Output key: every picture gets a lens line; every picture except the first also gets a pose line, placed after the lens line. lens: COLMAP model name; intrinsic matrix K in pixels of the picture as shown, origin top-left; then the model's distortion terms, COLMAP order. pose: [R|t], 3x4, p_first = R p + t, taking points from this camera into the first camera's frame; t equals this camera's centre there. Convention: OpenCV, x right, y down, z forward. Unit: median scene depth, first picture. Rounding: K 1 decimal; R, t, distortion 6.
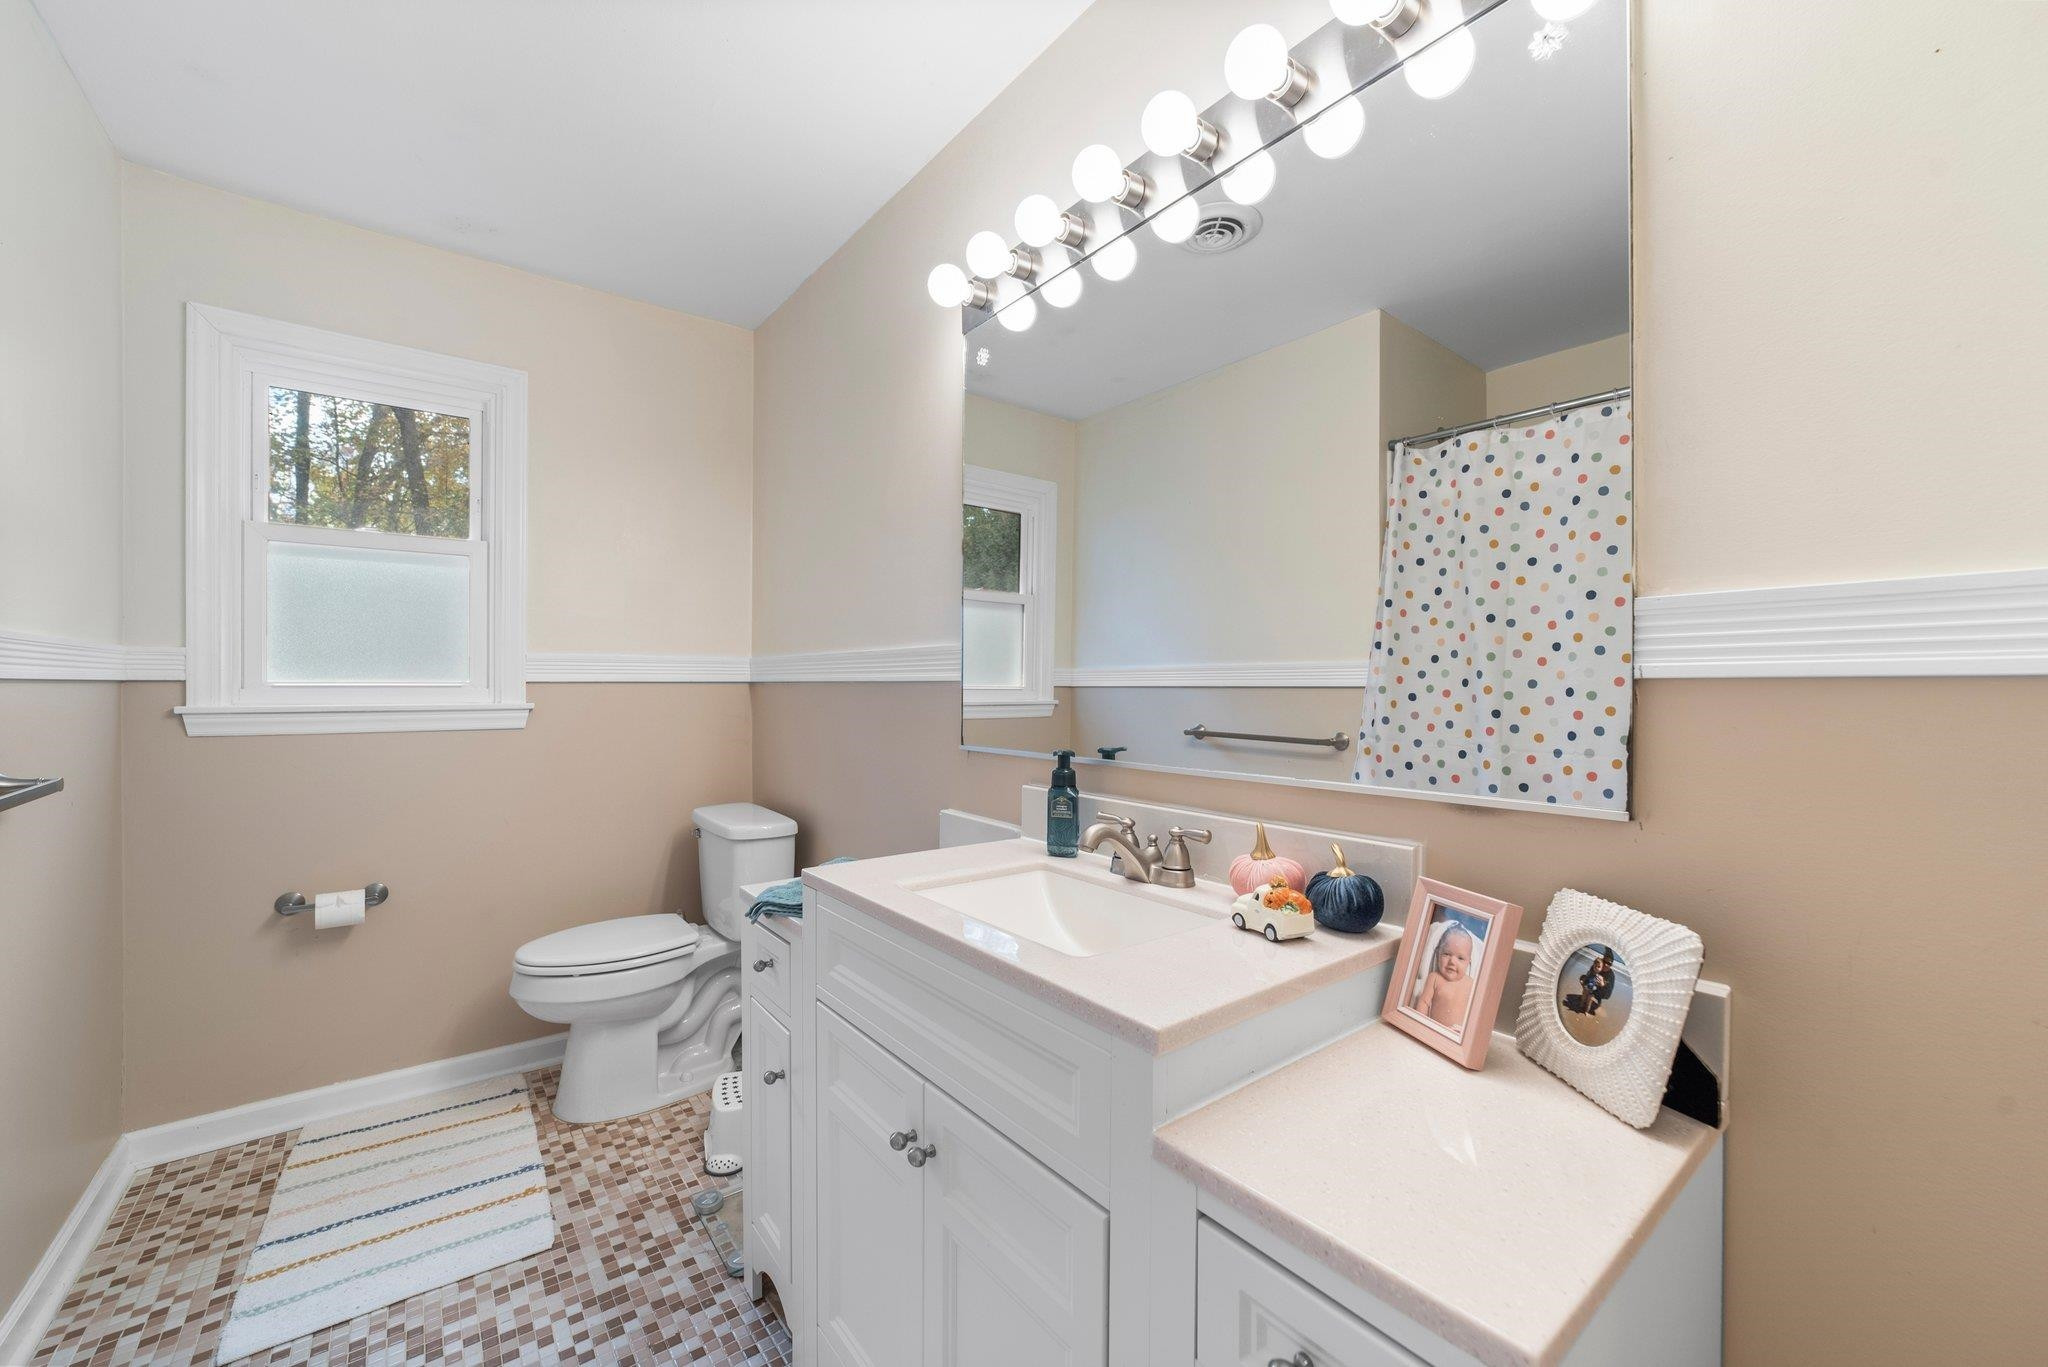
lens RADIAL K [[801.4, 0, 1032.8], [0, 801.4, 692.0], [0, 0, 1]] dist [-0.025037, 0.006593]
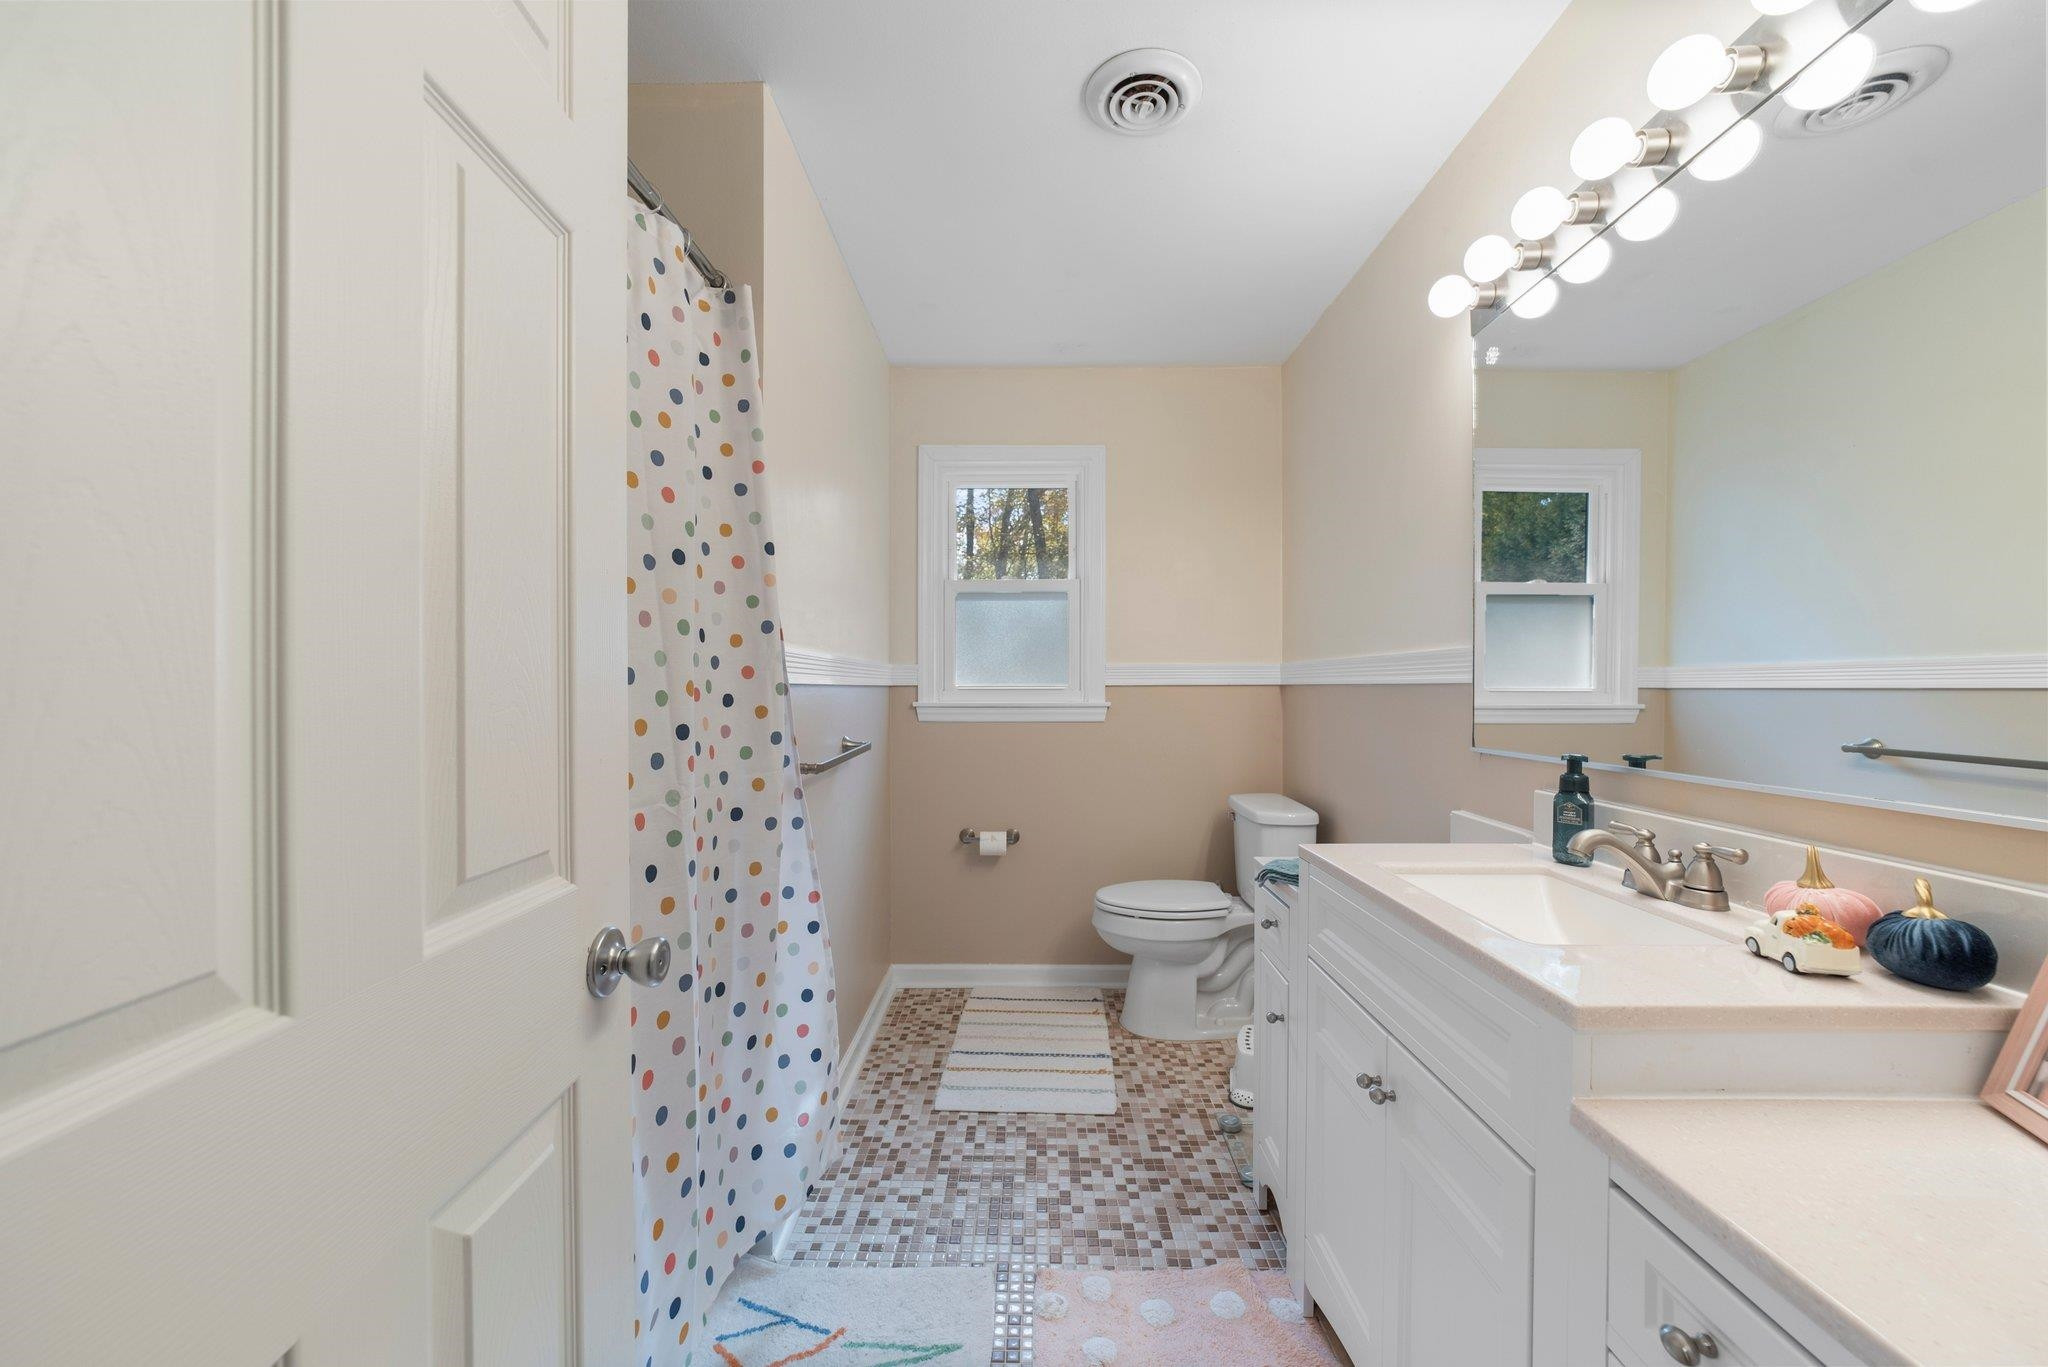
lens RADIAL K [[801.4, 0, 1023.9], [0, 801.4, 690.6], [0, 0, 1]] dist [-0.025037, 0.006593]
pose [[0.777728, -0.000330, -0.628600, 0.102141], [-0.002401, 0.999991, -0.003496, 0.000761], [0.628596, 0.004228, 0.777721, -0.126555]]
